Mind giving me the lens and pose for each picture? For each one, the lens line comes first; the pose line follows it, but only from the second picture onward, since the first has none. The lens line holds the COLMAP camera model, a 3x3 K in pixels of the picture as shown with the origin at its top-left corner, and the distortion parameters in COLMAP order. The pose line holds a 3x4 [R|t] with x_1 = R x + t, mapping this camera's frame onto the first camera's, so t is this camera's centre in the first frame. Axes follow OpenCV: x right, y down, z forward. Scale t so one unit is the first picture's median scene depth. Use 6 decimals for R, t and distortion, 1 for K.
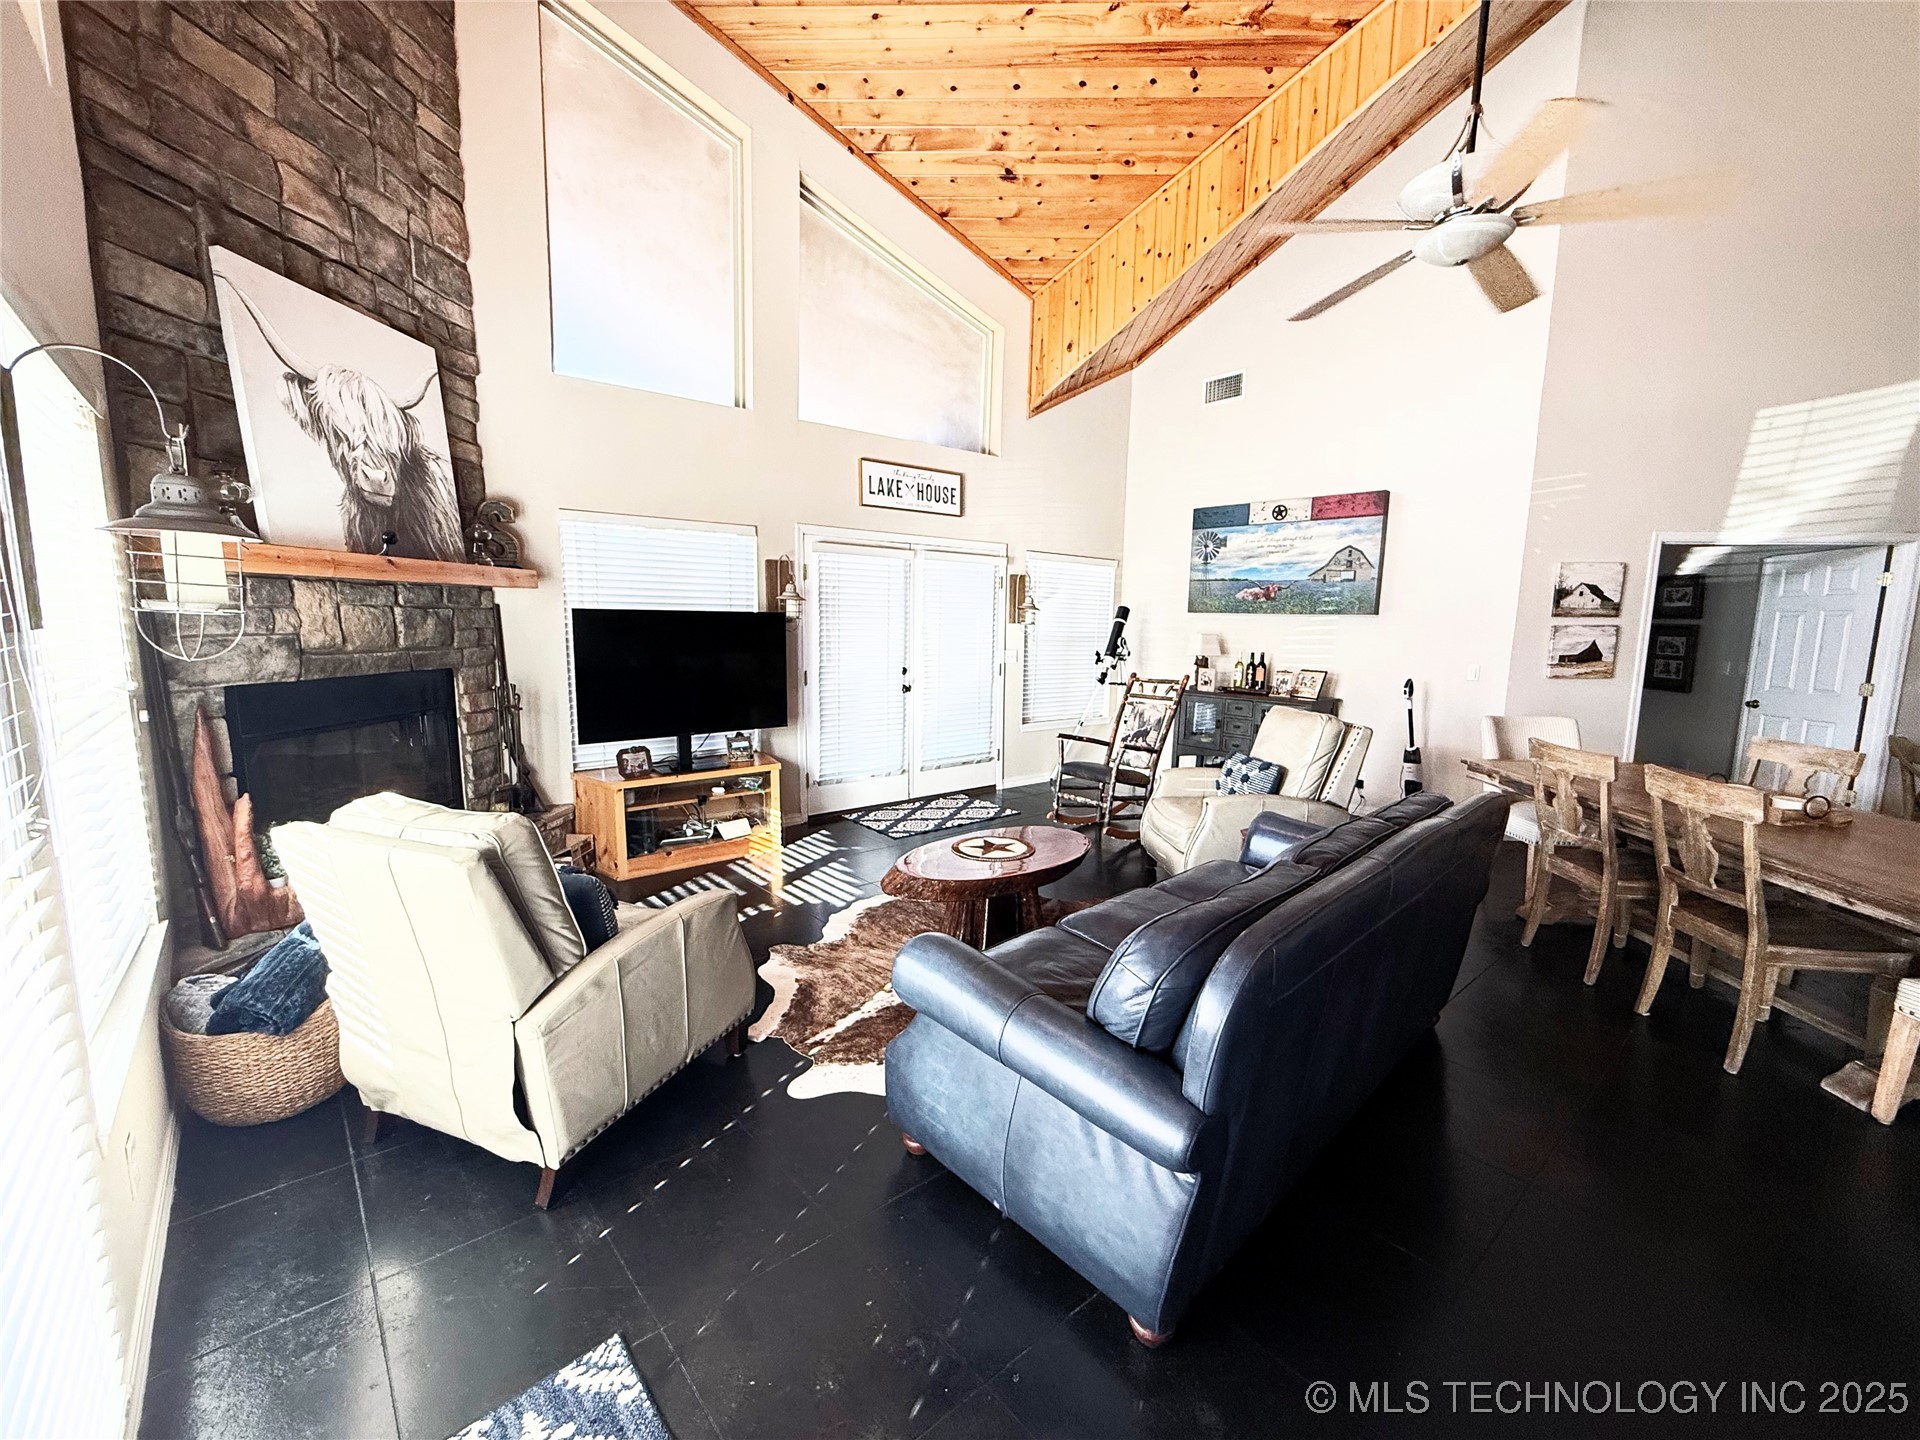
lens RADIAL K [[768.3, 0, 960.0], [0, 768.3, 720.0], [0, 0, 1]] dist [0.001432, 0.000239]
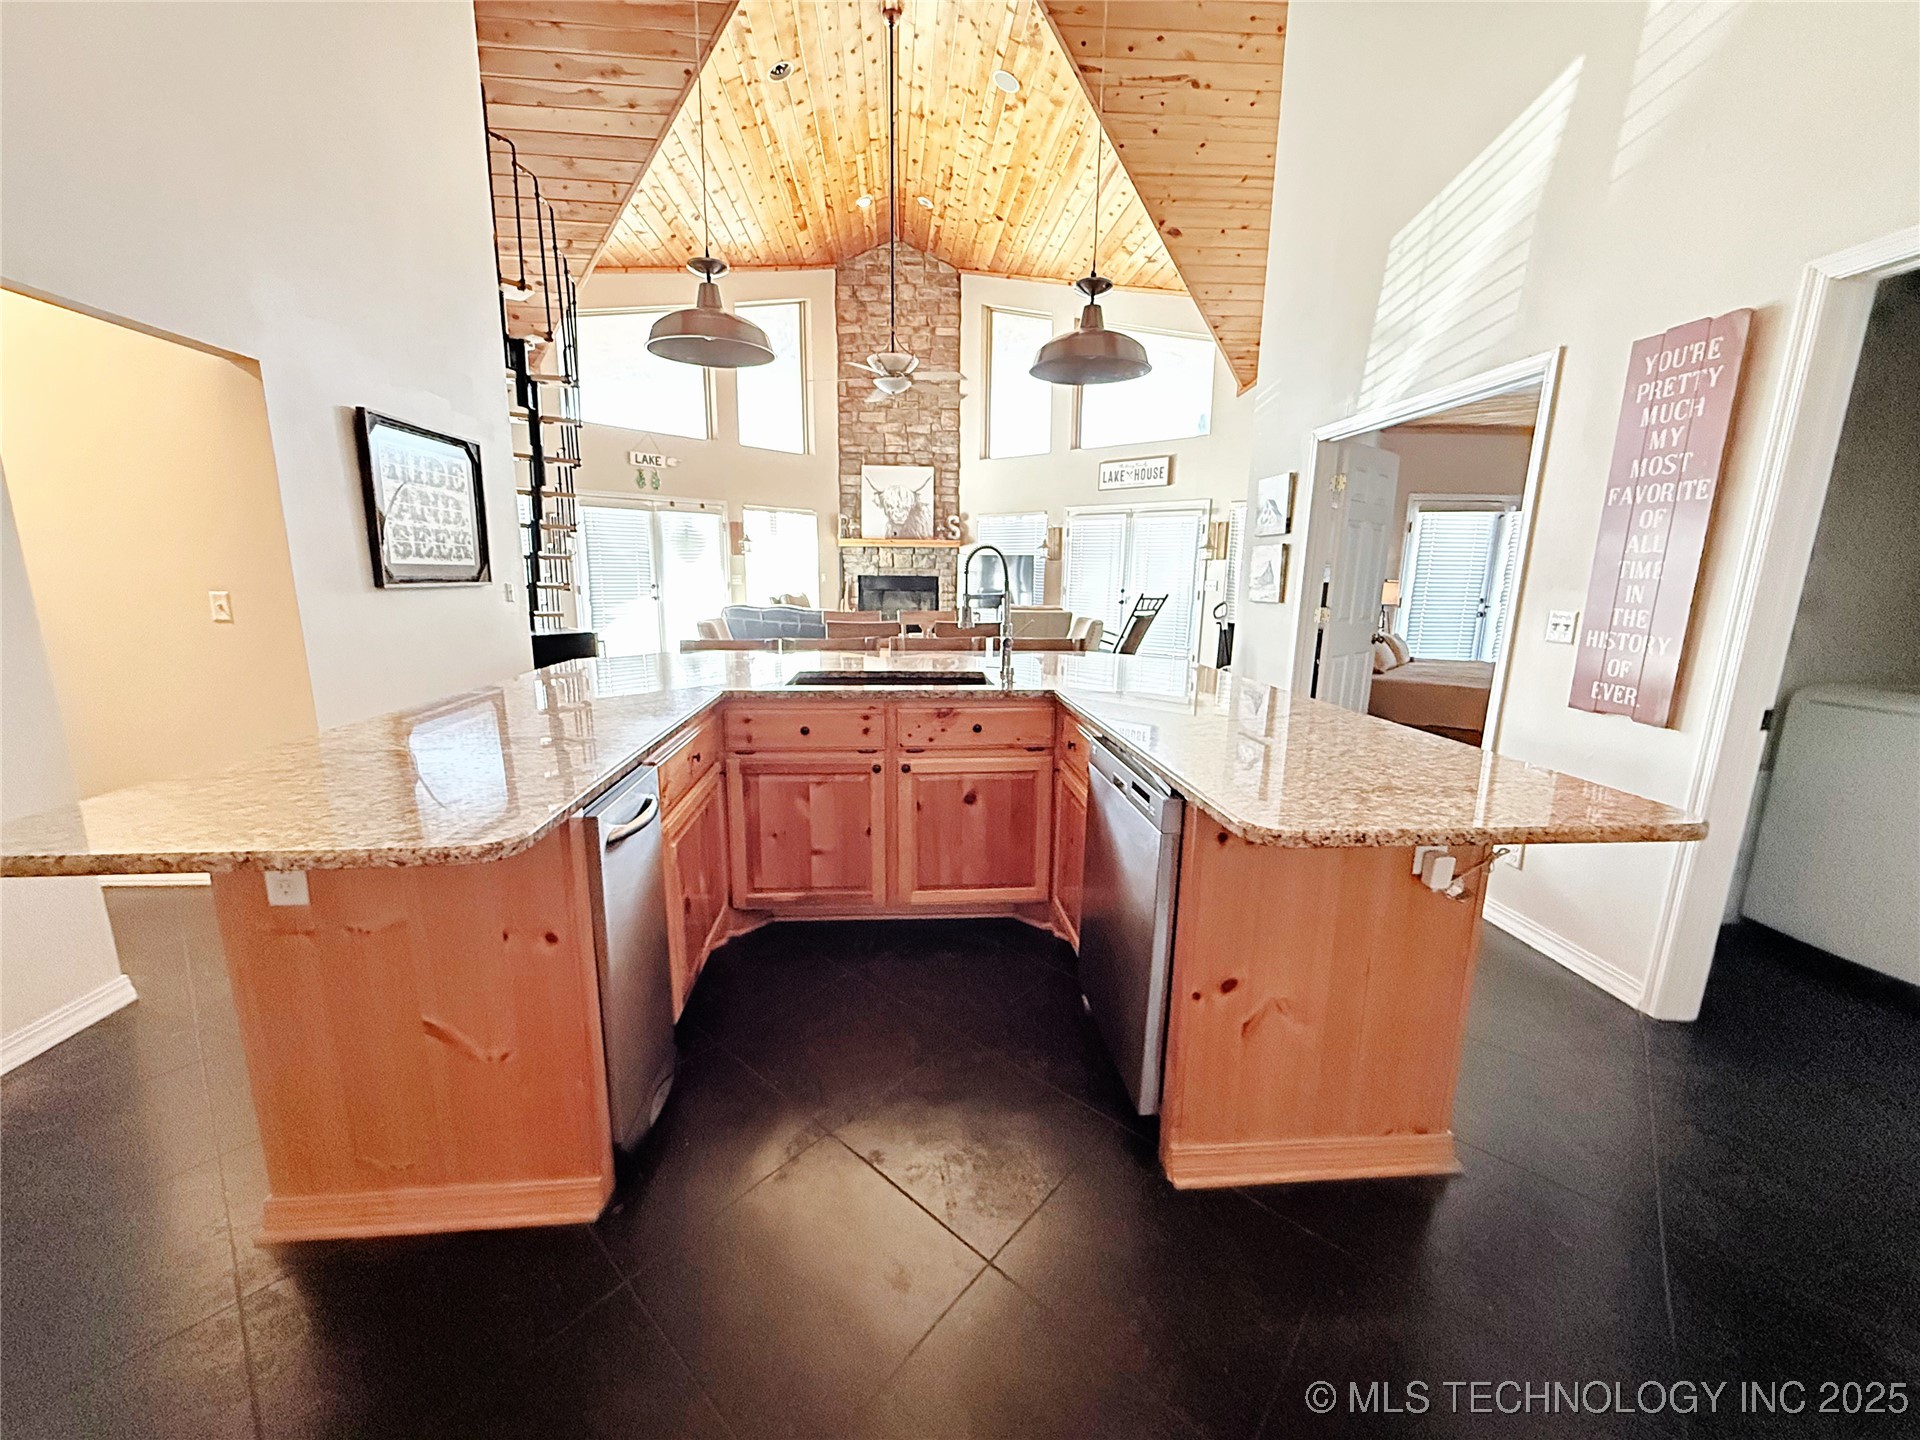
lens RADIAL K [[768.3, 0, 960.0], [0, 768.3, 720.0], [0, 0, 1]] dist [0.001432, 0.000239]
pose [[0.148065, 0.179438, -0.972563, 2.415969], [-0.139144, 0.977400, 0.159147, -0.014167], [0.979140, 0.111762, 0.169686, 0.706712]]
